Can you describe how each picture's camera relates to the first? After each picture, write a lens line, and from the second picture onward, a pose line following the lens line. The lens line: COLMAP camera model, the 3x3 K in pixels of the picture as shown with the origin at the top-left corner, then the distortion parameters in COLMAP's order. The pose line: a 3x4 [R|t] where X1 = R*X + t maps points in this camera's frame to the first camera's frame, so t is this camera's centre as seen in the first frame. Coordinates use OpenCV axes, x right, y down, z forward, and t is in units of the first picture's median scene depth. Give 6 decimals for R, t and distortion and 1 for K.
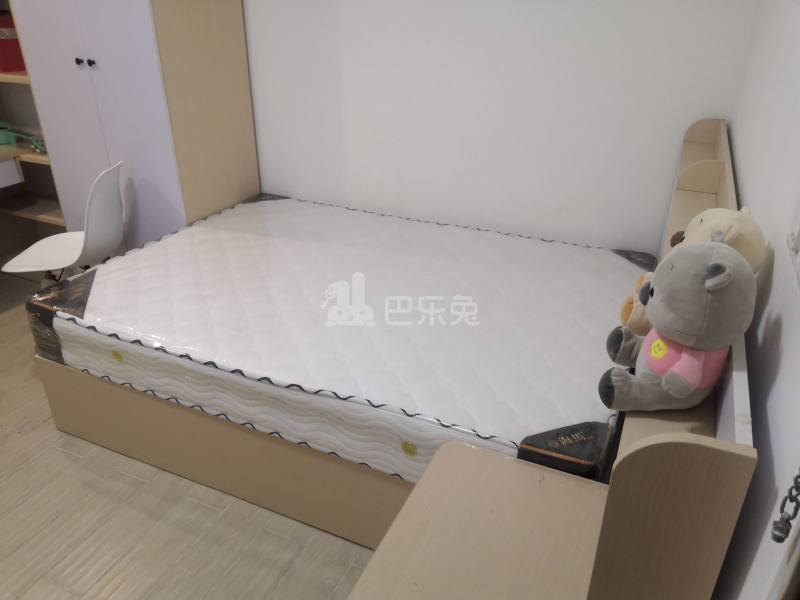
lens RADIAL K [[590.5, 0, 400.0], [0, 590.5, 300.0], [0, 0, 1]] dist [-0.001983, -0.009597]
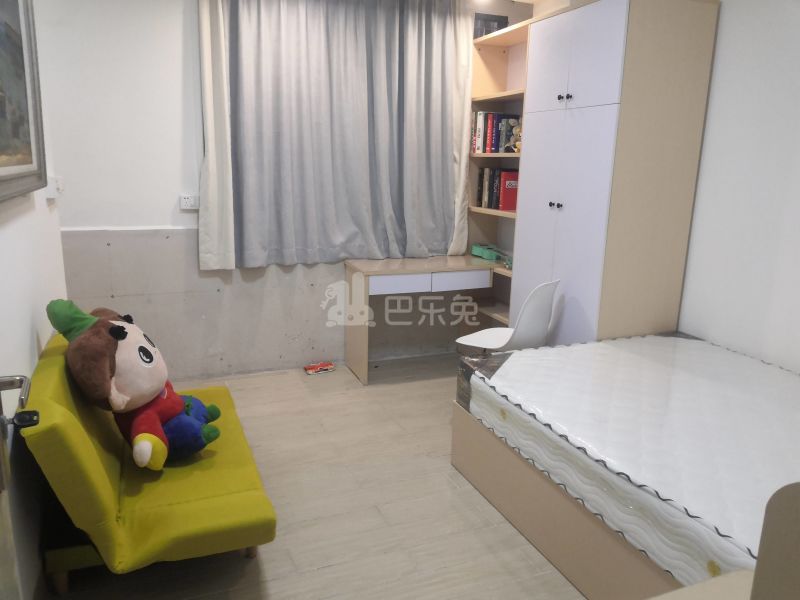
lens RADIAL K [[590.5, 0, 400.0], [0, 590.5, 300.0], [0, 0, 1]] dist [-0.001983, -0.009597]
pose [[0.725569, 0.156893, -0.670026, 0.171061], [-0.315031, 0.941373, -0.120714, 0.082652], [0.611805, 0.298665, 0.732457, -0.146025]]
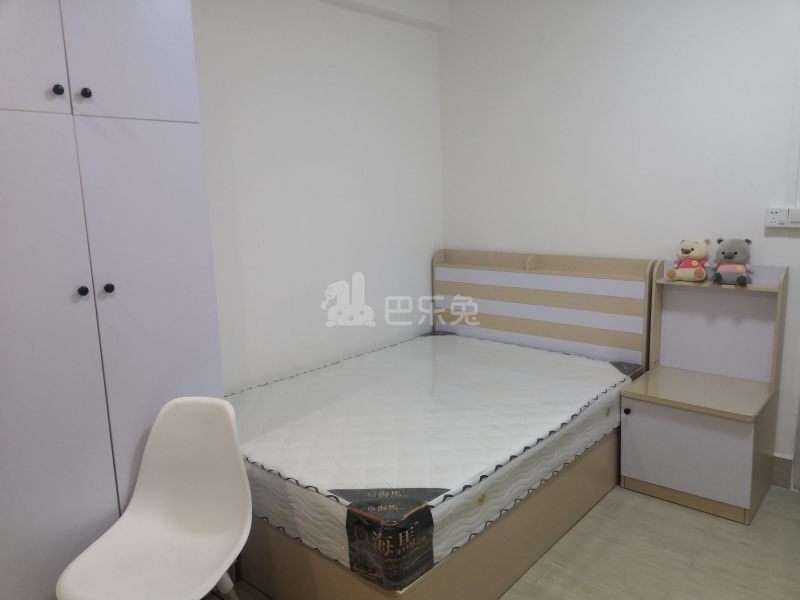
lens RADIAL K [[590.5, 0, 400.0], [0, 590.5, 300.0], [0, 0, 1]] dist [-0.001983, -0.009597]
pose [[0.307946, -0.196467, 0.930897, -1.360638], [0.460430, 0.887010, 0.034891, -0.310161], [-0.832570, 0.417869, 0.363610, 0.551047]]
